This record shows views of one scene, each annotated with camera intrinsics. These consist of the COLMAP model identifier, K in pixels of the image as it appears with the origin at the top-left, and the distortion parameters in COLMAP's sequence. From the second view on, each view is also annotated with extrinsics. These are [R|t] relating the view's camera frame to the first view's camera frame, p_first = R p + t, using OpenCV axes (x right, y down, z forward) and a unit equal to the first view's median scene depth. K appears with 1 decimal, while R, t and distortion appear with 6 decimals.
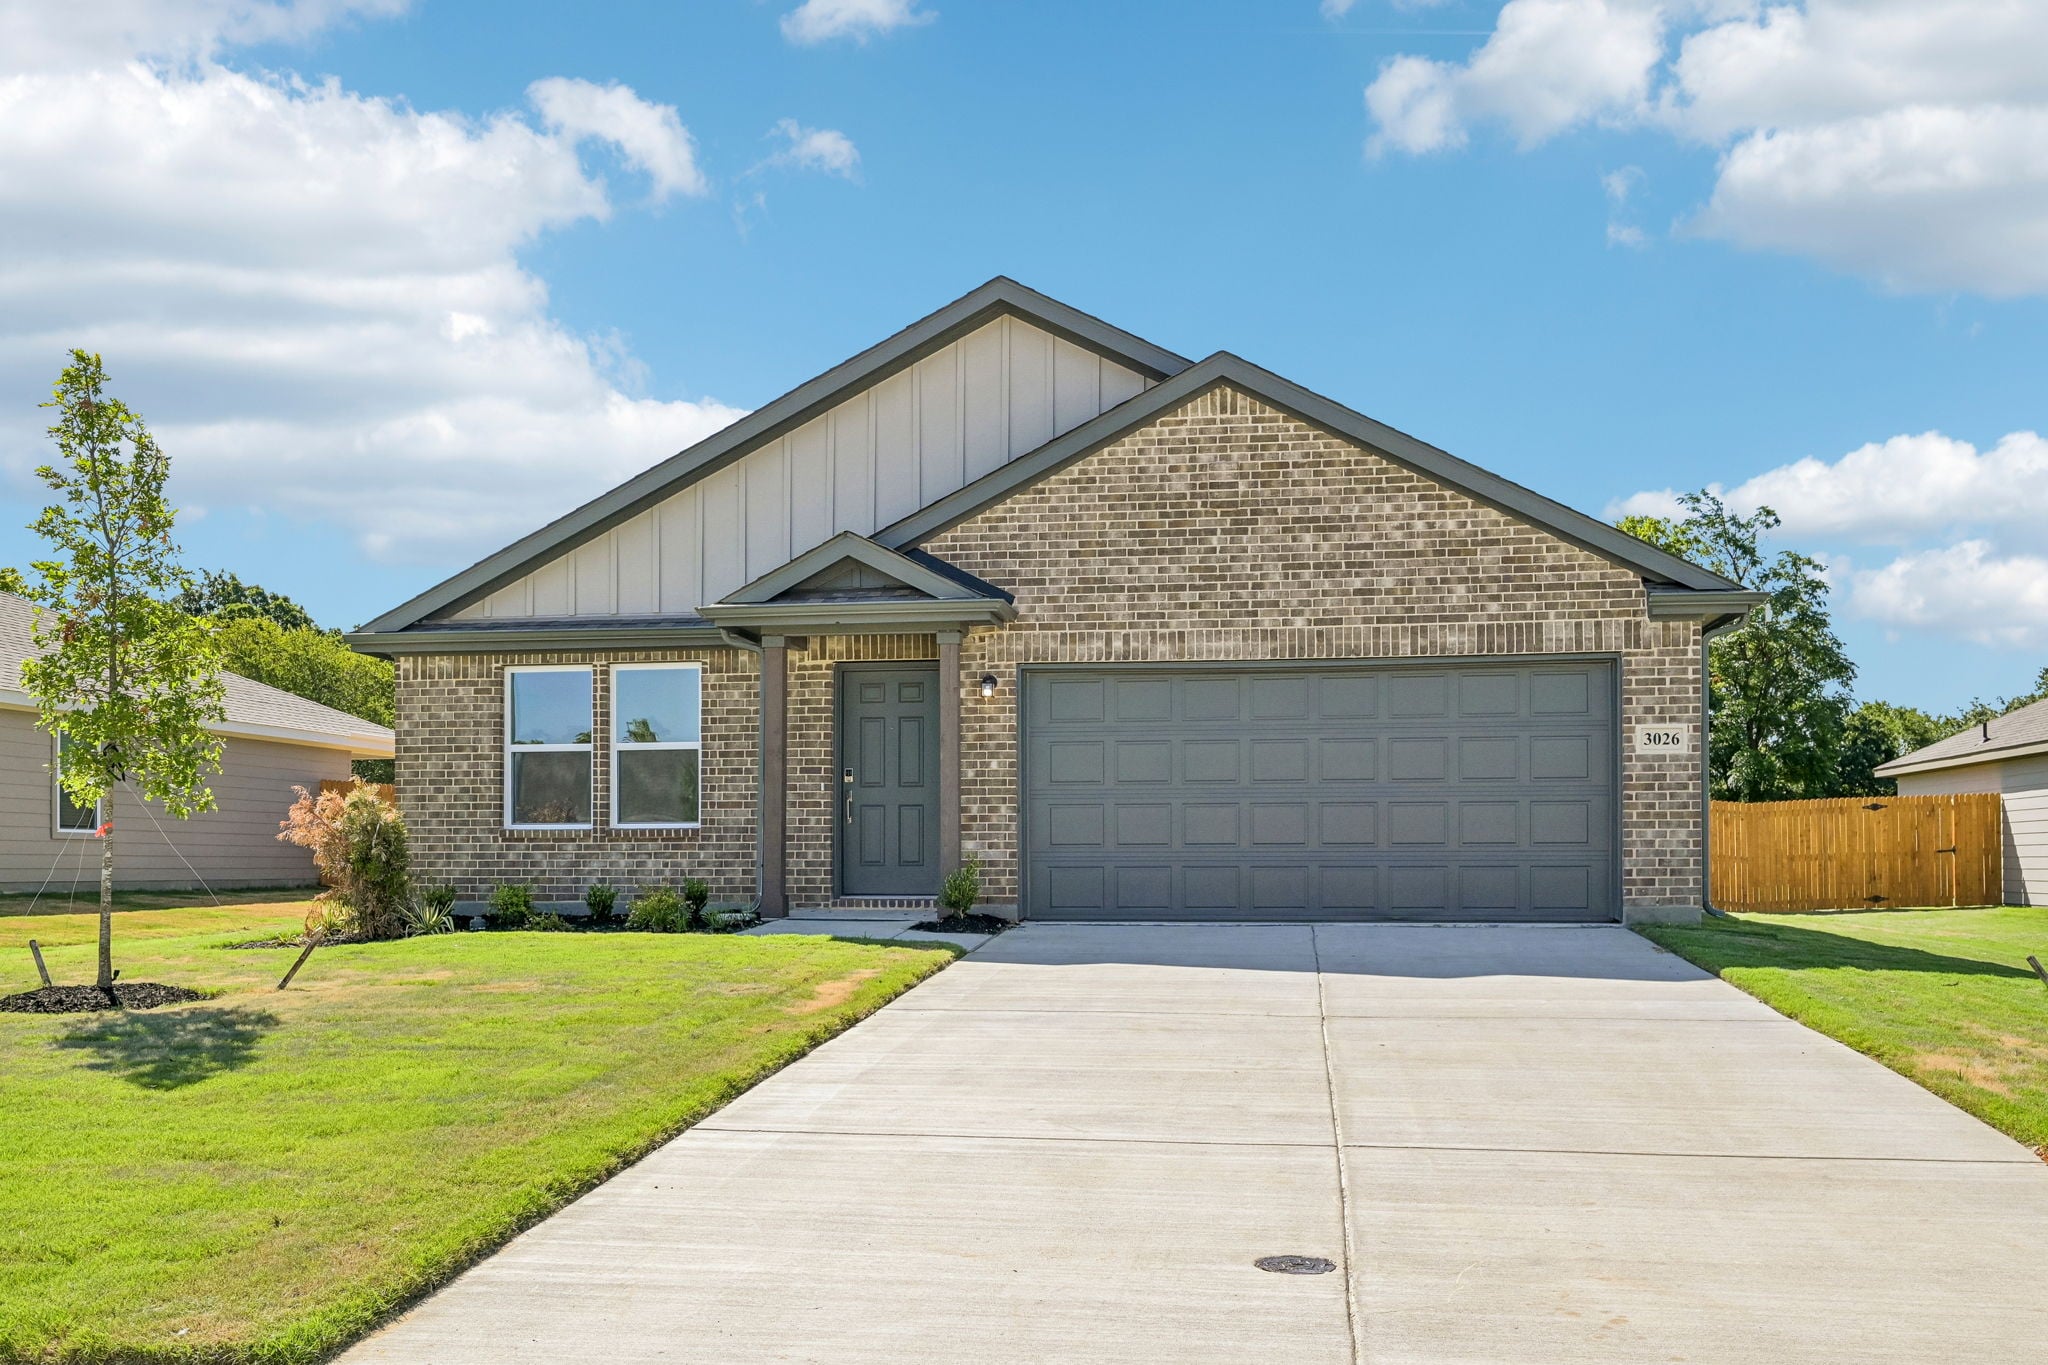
lens RADIAL K [[1842.1, 0, 1023.6], [0, 1842.1, 833.6], [0, 0, 1]] dist [-0.000495, 0.004456]
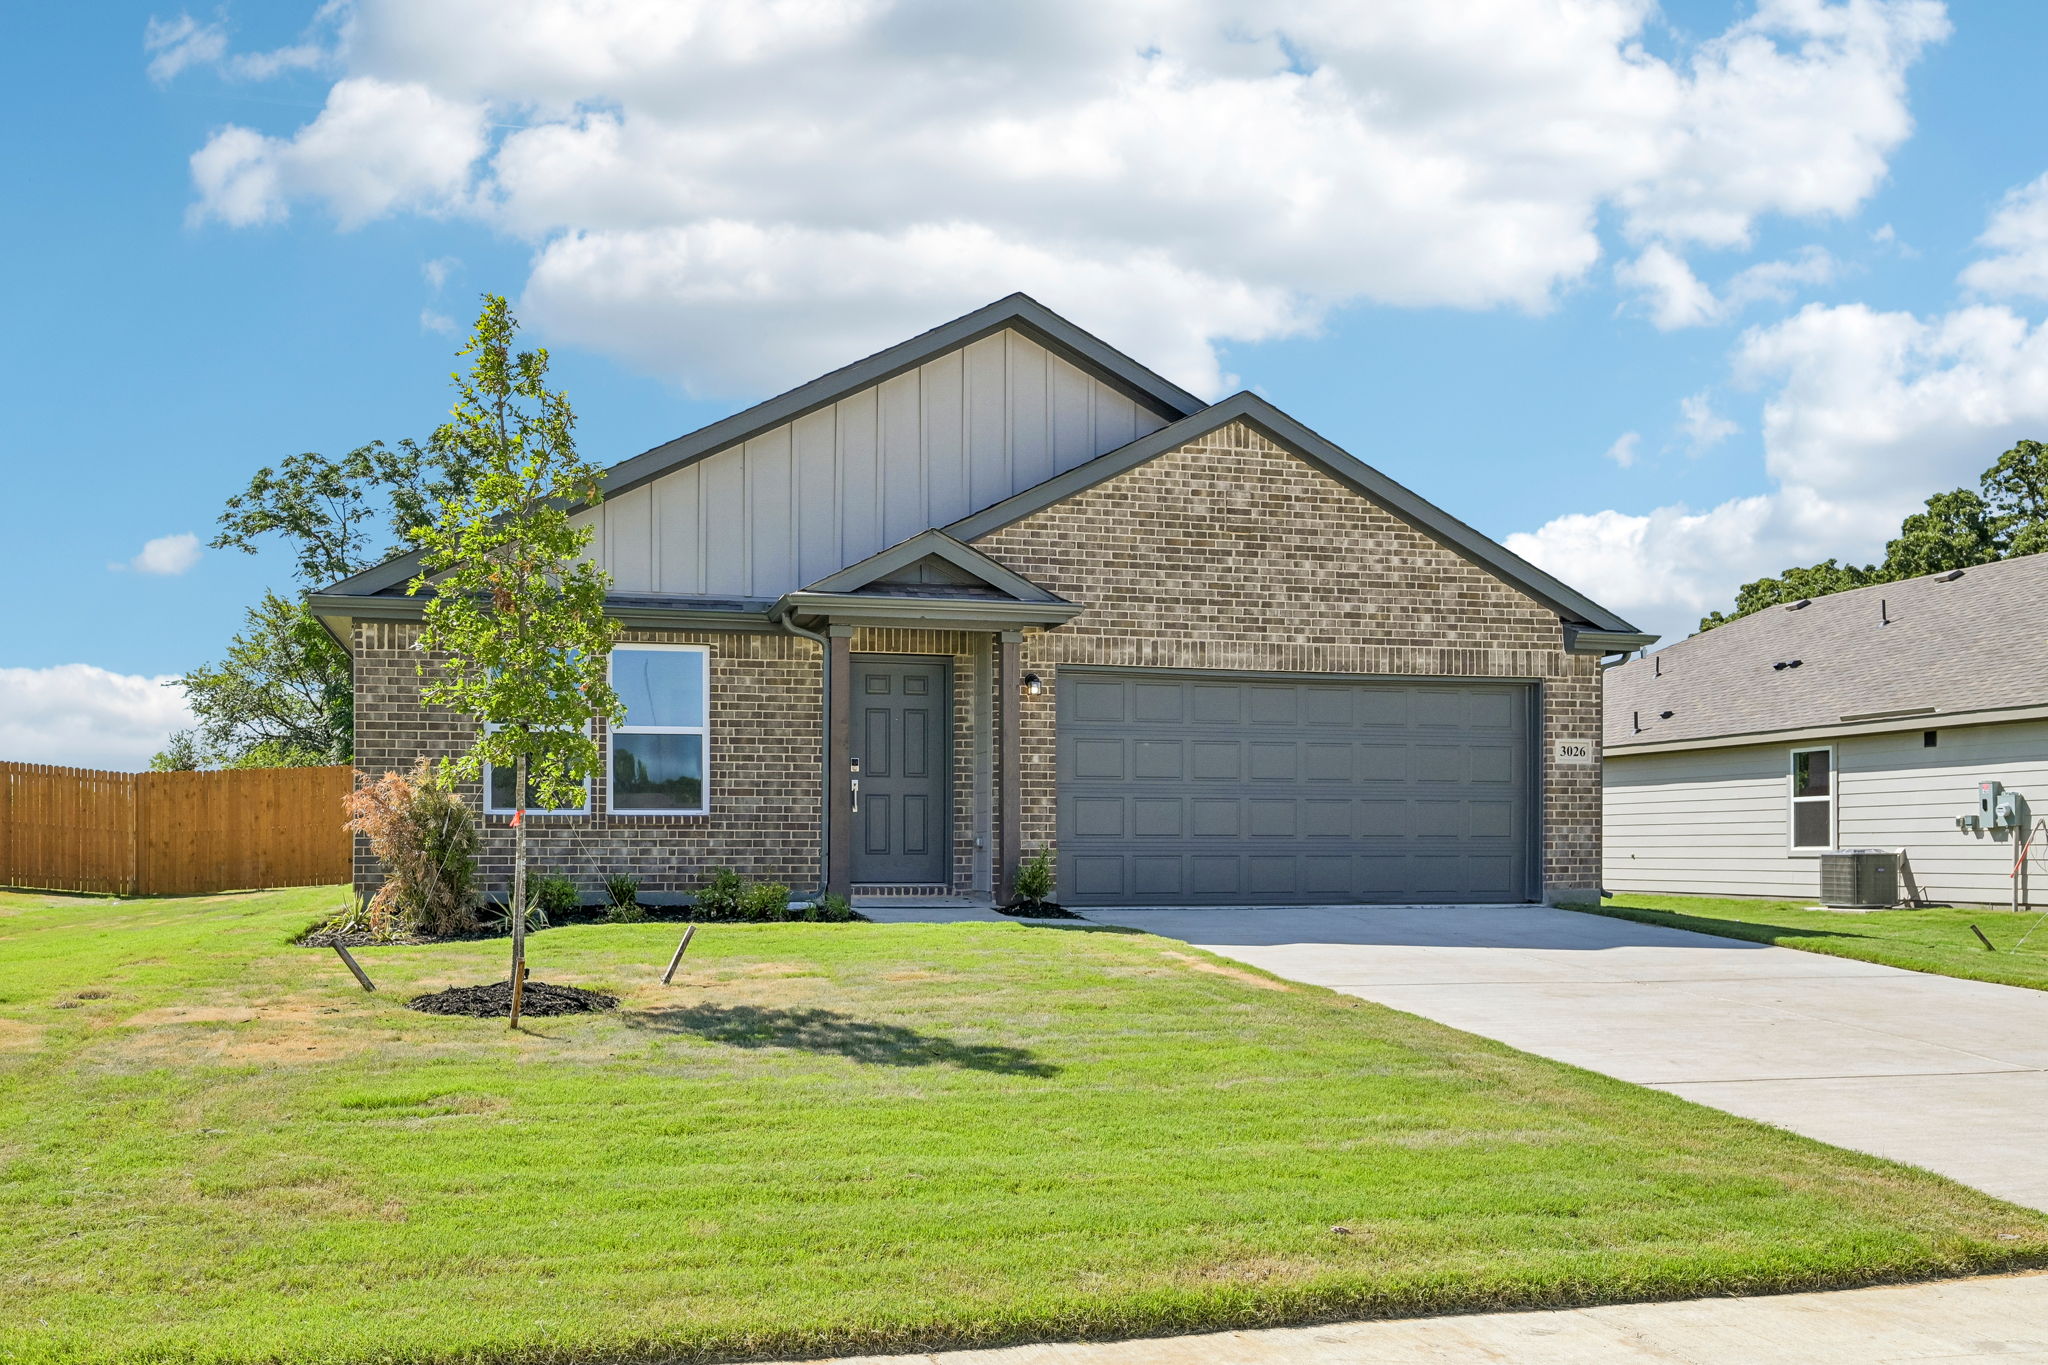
lens RADIAL K [[1842.1, 0, 1023.6], [0, 1842.1, 833.6], [0, 0, 1]] dist [-0.000495, 0.004456]
pose [[0.911531, 0.006776, 0.411176, -0.457879], [-0.009924, 0.999936, 0.005521, -0.000423], [-0.411112, -0.009113, 0.911539, 0.041541]]
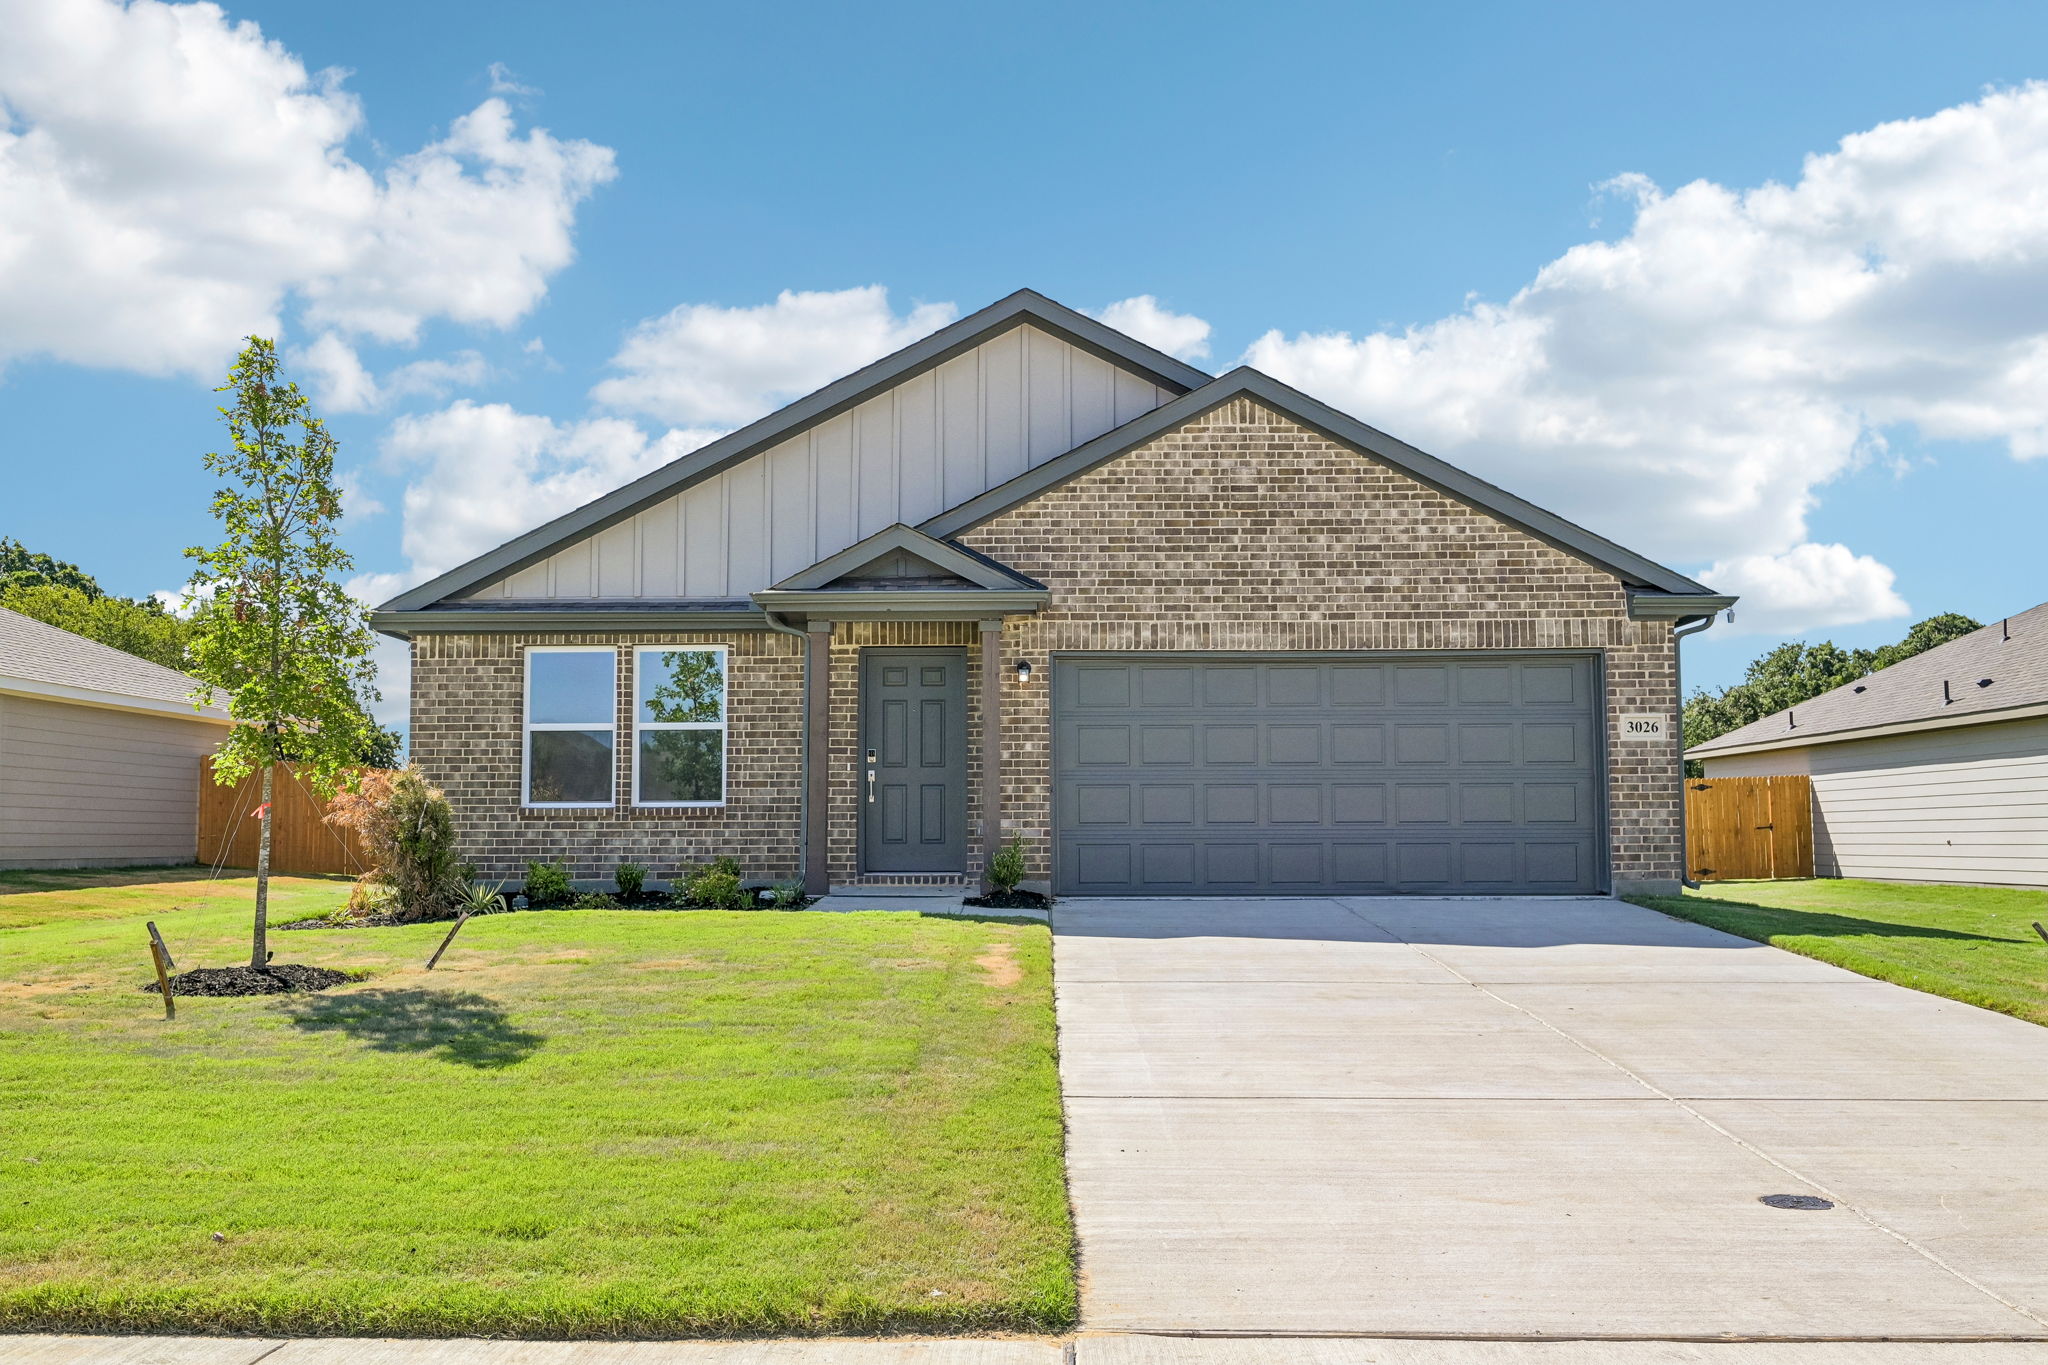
lens RADIAL K [[1801.7, 0, 1024.0], [0, 1801.7, 682.5], [0, 0, 1]] dist [-0.000358, -0.001327]
pose [[0.990680, 0.010583, 0.135795, -0.158972], [-0.001000, 0.997515, -0.070450, -0.001589], [-0.136204, 0.069658, 0.988229, -0.015724]]
